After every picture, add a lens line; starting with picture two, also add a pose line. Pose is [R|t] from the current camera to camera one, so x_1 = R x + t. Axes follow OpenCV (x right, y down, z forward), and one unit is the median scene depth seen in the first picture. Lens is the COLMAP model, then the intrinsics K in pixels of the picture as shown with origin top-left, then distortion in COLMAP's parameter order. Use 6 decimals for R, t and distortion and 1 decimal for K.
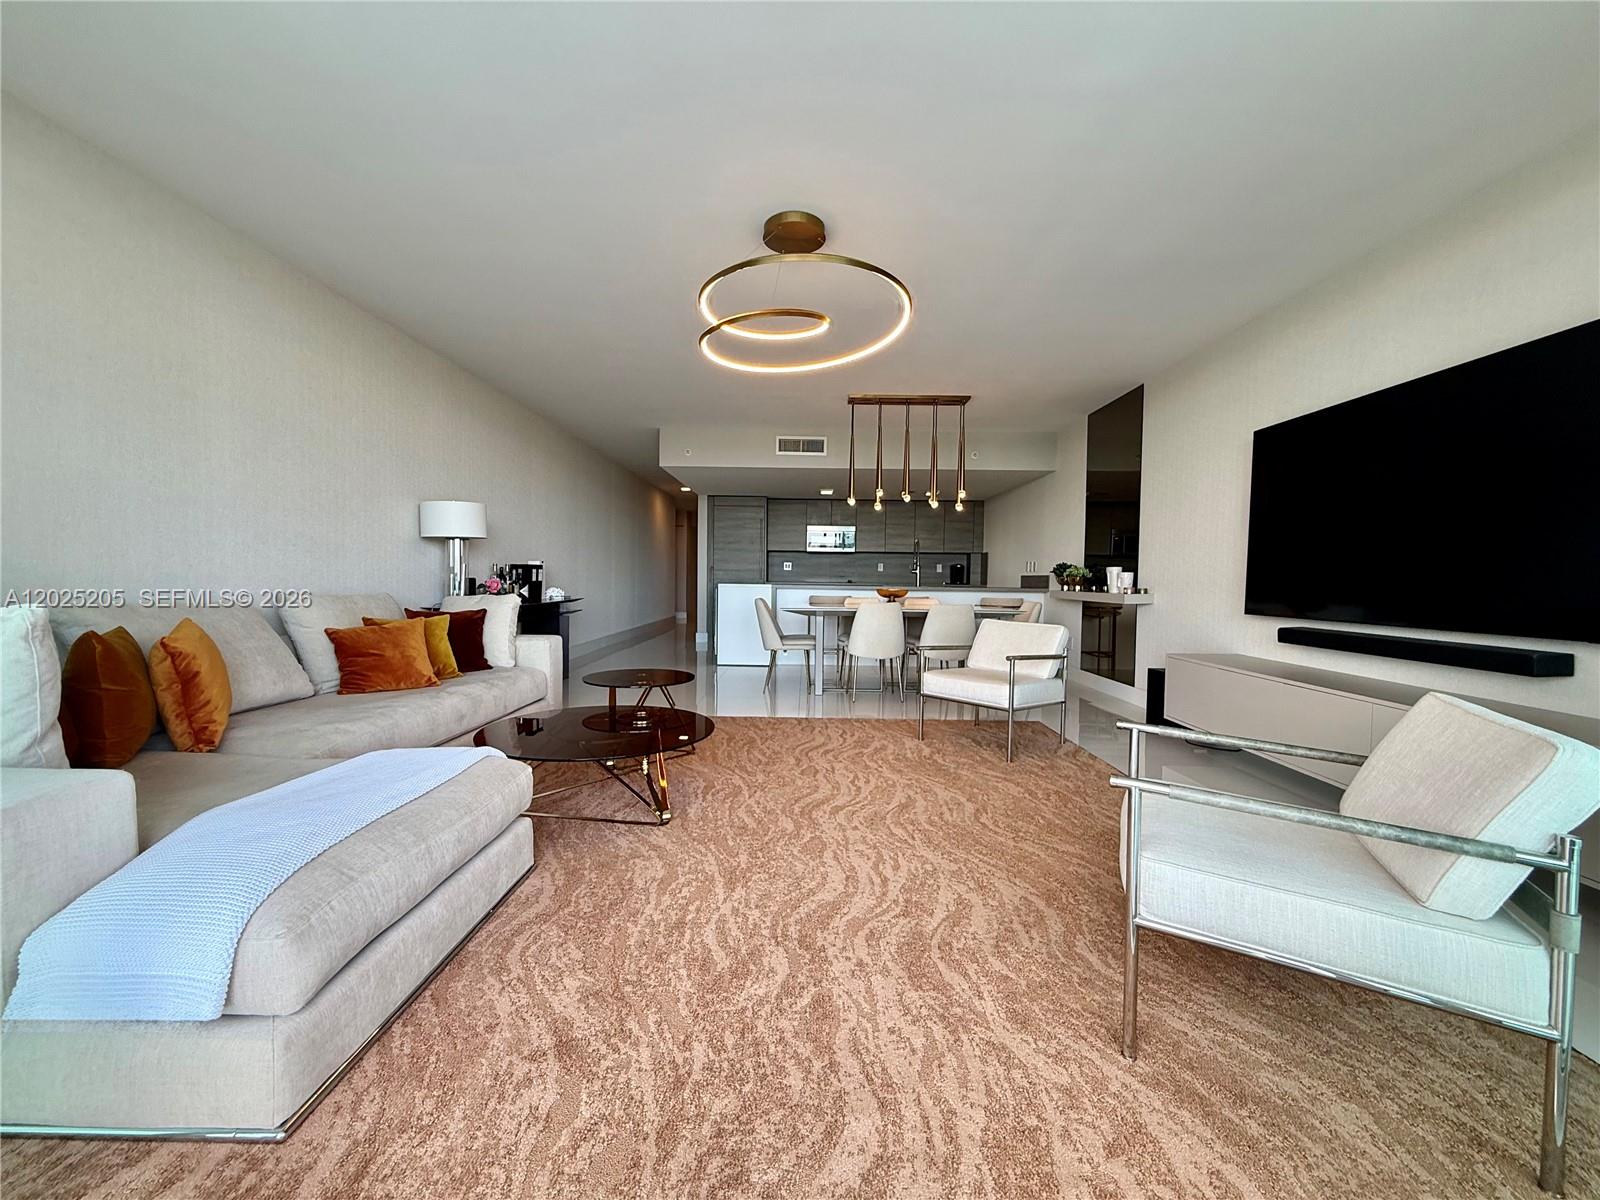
lens RADIAL K [[645.7, 0, 792.3], [0, 645.7, 596.0], [0, 0, 1]] dist [0.000337, -0.000018]
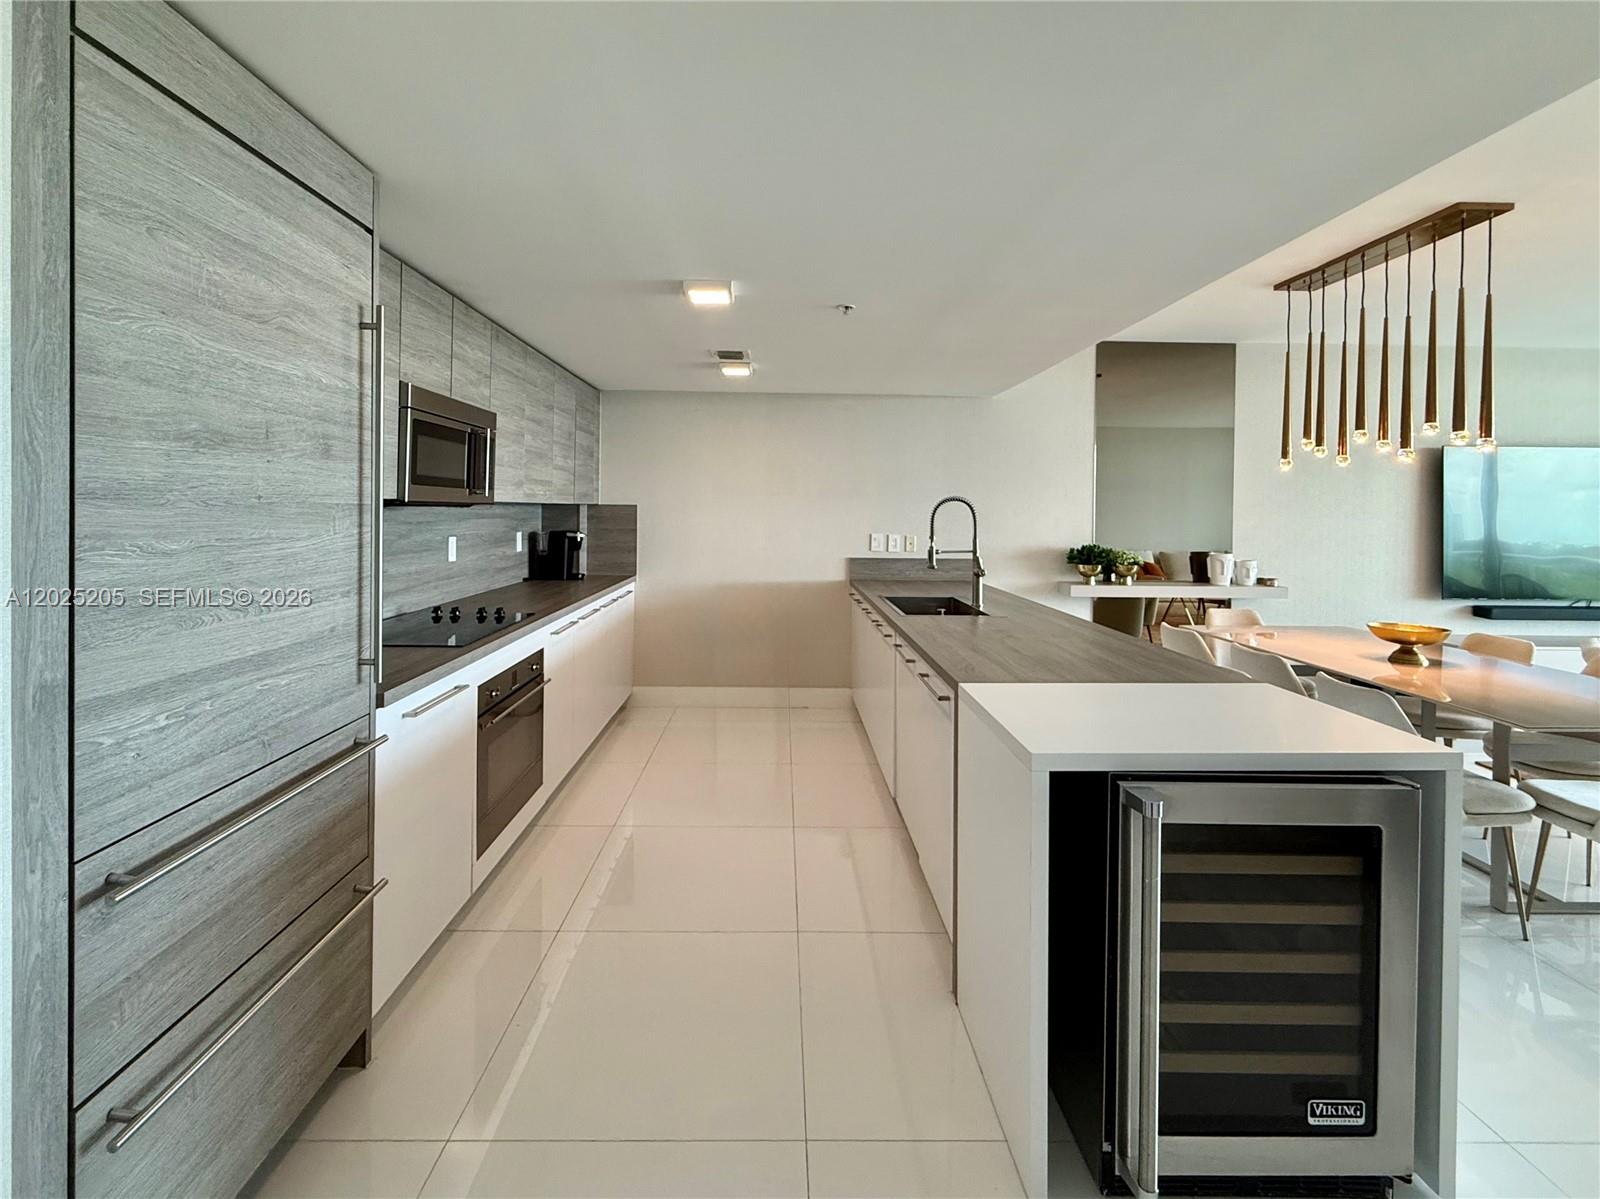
lens RADIAL K [[735.1, 0, 806.5], [0, 735.1, 519.4], [0, 0, 1]] dist [-0.000700, -0.000258]
pose [[-0.040513, -0.026541, 0.998826, -0.226636], [0.015595, 0.999509, 0.027192, -0.068190], [-0.999057, 0.016678, -0.040079, 0.873977]]
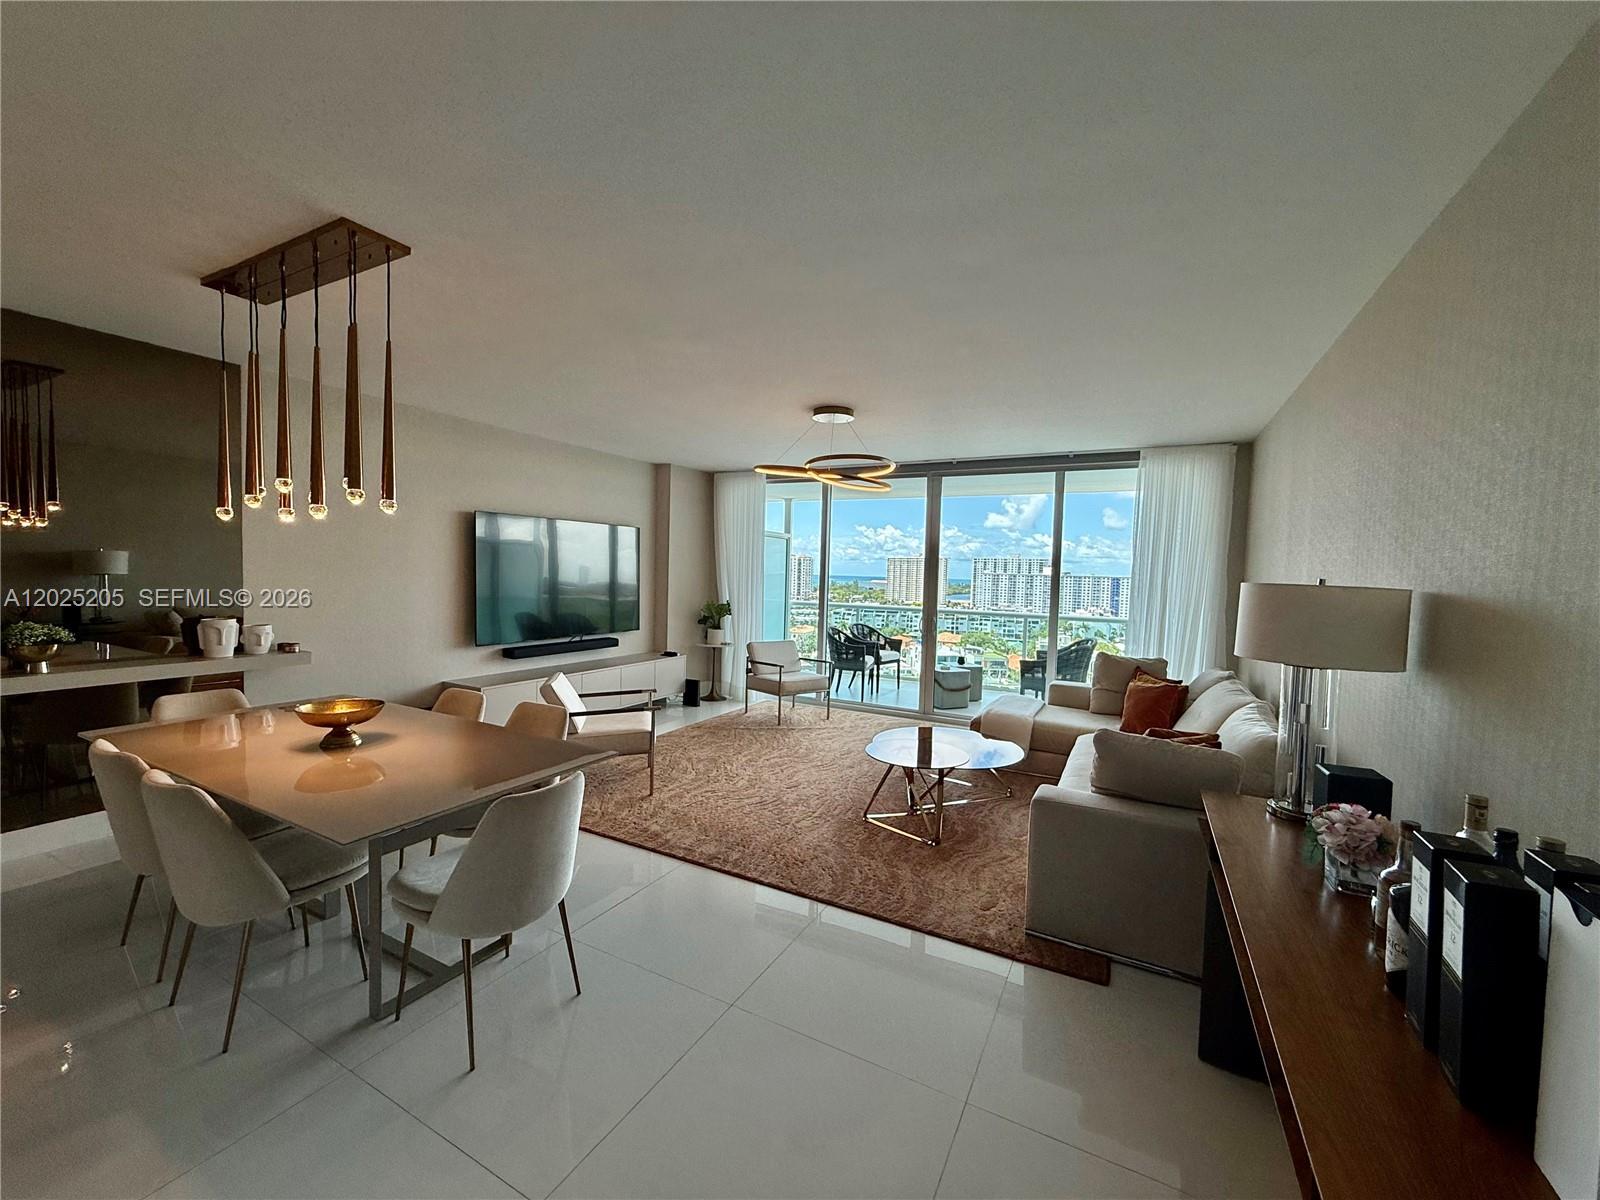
lens RADIAL K [[645.7, 0, 793.2], [0, 645.7, 611.9], [0, 0, 1]] dist [0.000337, -0.000018]
pose [[-0.884686, -0.067623, 0.461256, -0.187975], [-0.028313, 0.995391, 0.091626, -0.073402], [-0.465326, 0.068001, -0.882523, 0.735036]]
